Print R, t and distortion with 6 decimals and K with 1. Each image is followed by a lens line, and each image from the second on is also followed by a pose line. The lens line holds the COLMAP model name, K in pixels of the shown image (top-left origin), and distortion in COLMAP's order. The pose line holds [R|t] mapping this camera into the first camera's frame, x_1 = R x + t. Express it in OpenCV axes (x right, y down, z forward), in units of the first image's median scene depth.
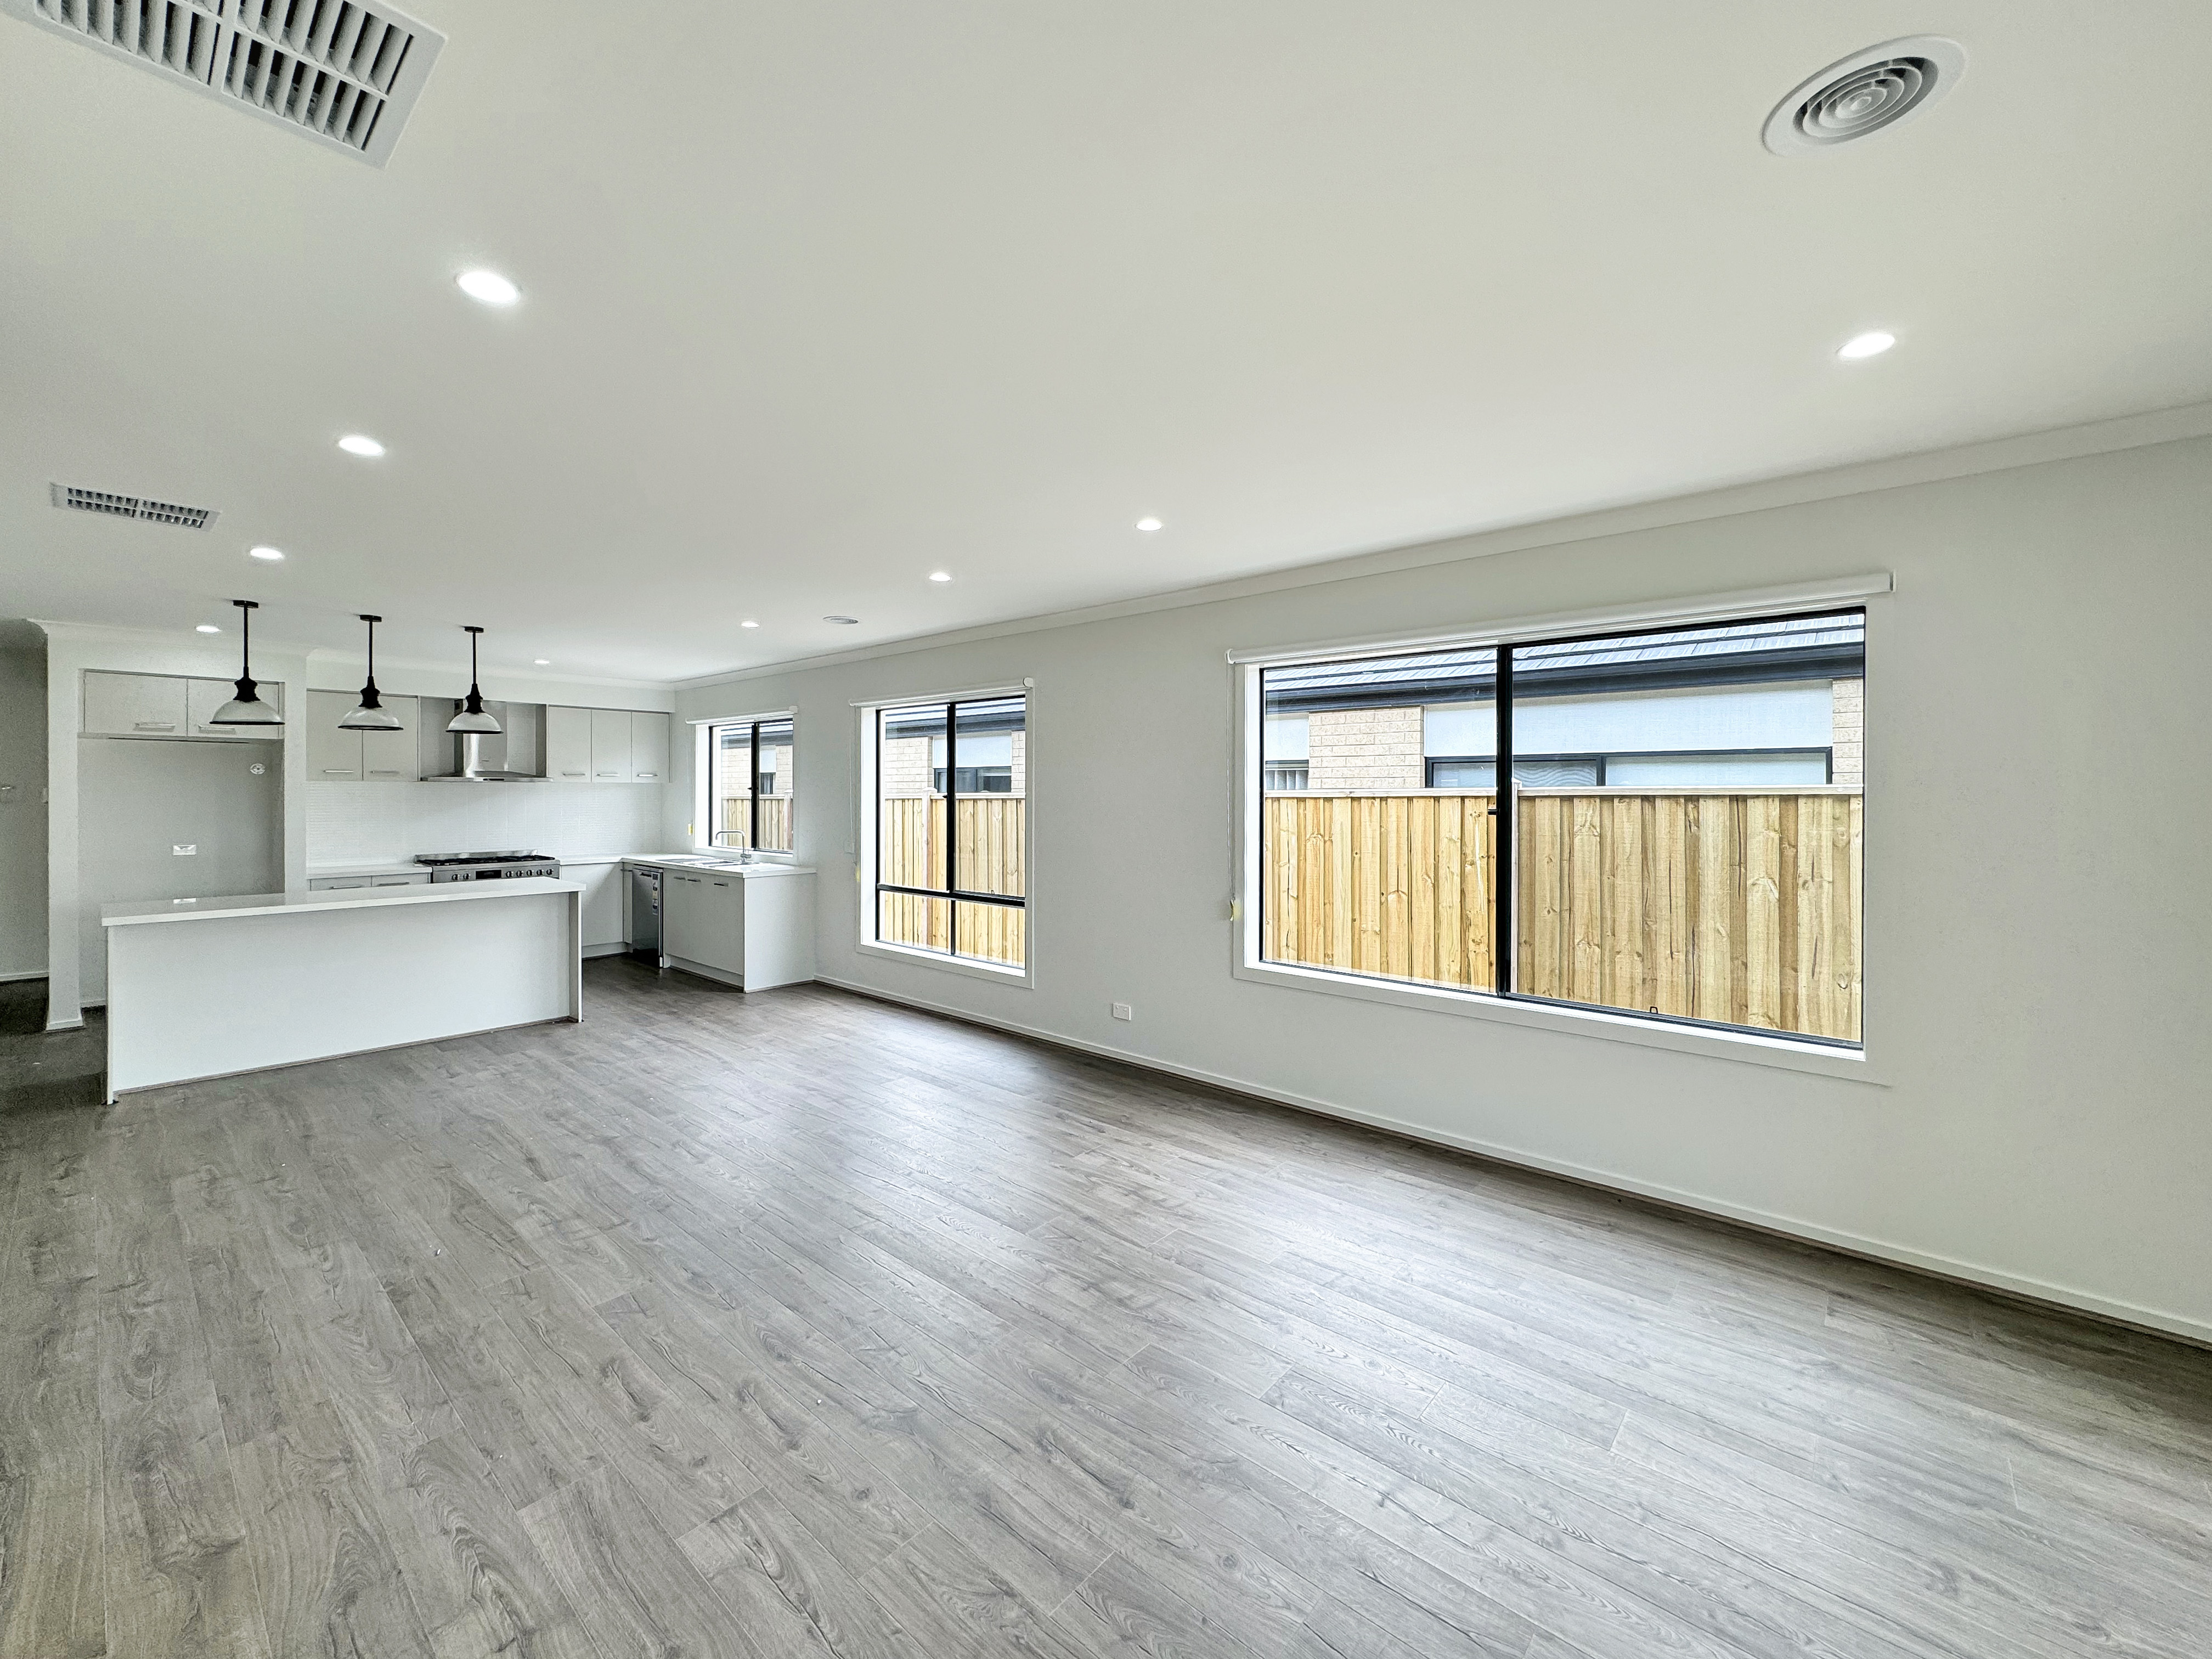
lens RADIAL K [[901.0, 0, 1095.8], [0, 901.0, 802.2], [0, 0, 1]] dist [-0.000643, 0.001009]
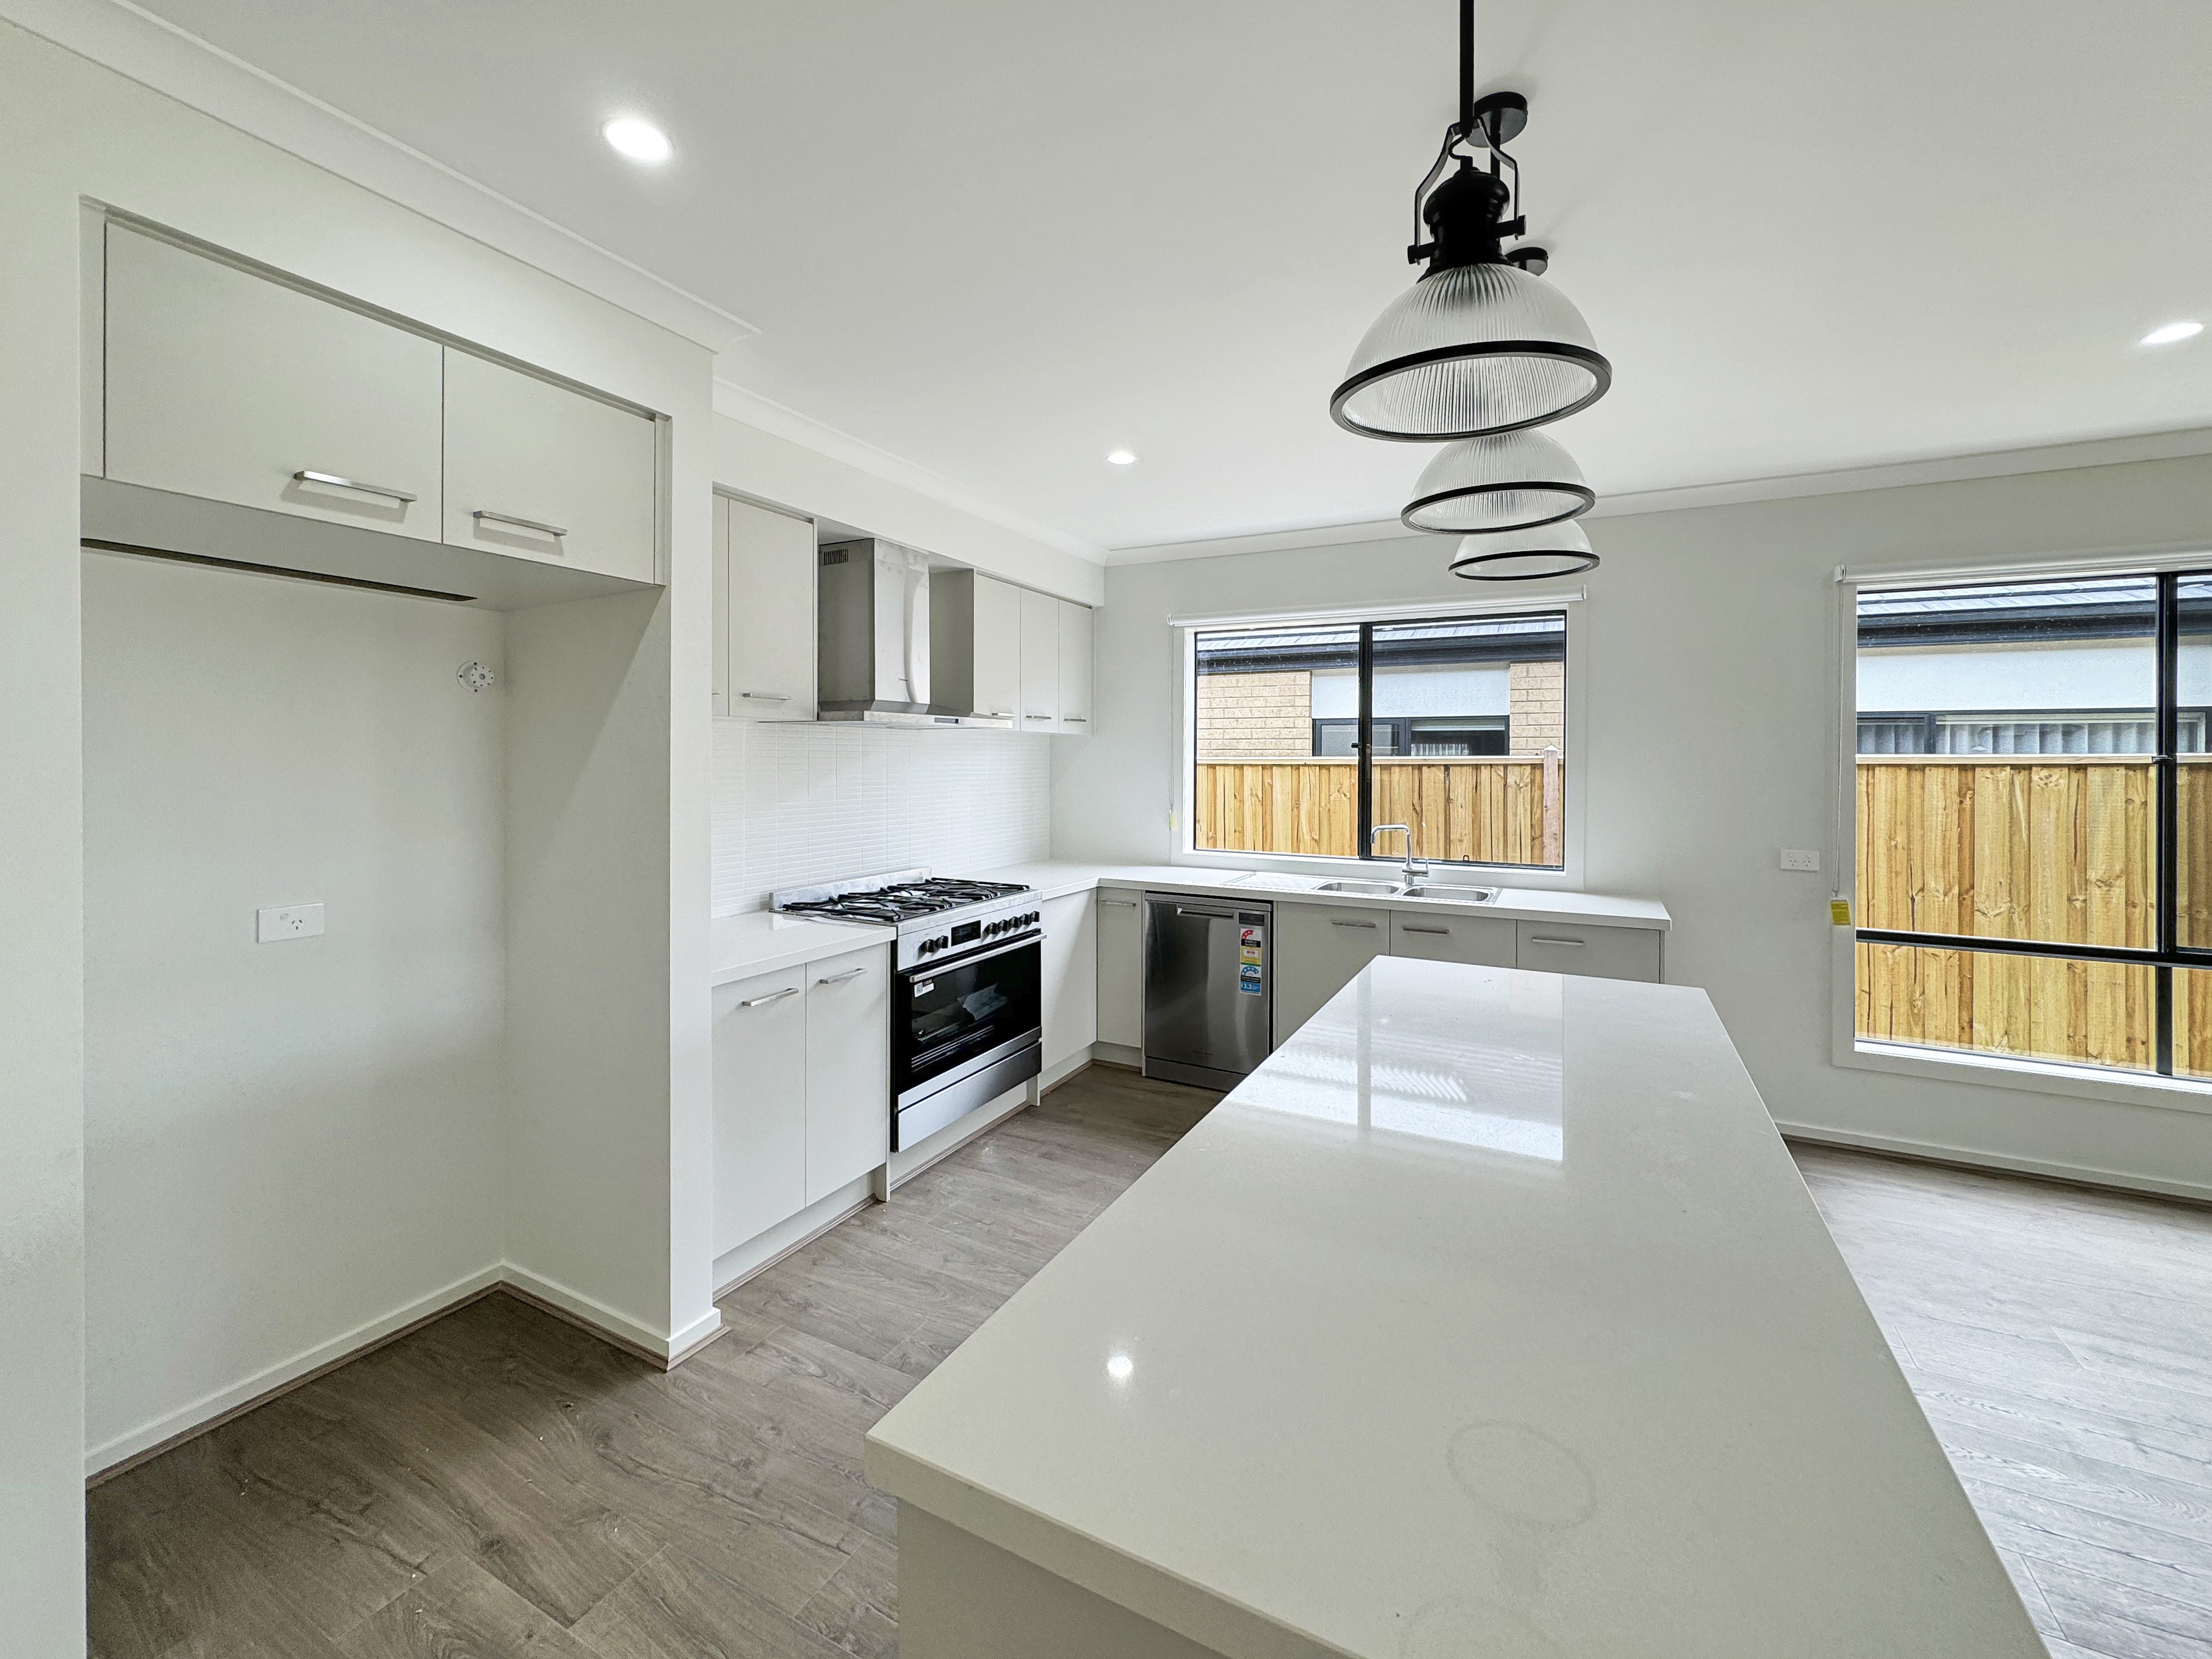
lens RADIAL K [[901.0, 0, 1089.2], [0, 901.0, 771.2], [0, 0, 1]] dist [-0.000643, 0.001009]
pose [[0.969224, 0.001096, 0.246180, -0.602721], [-0.002380, 0.999985, 0.004918, -0.001512], [-0.246171, -0.005352, 0.969212, 0.458569]]
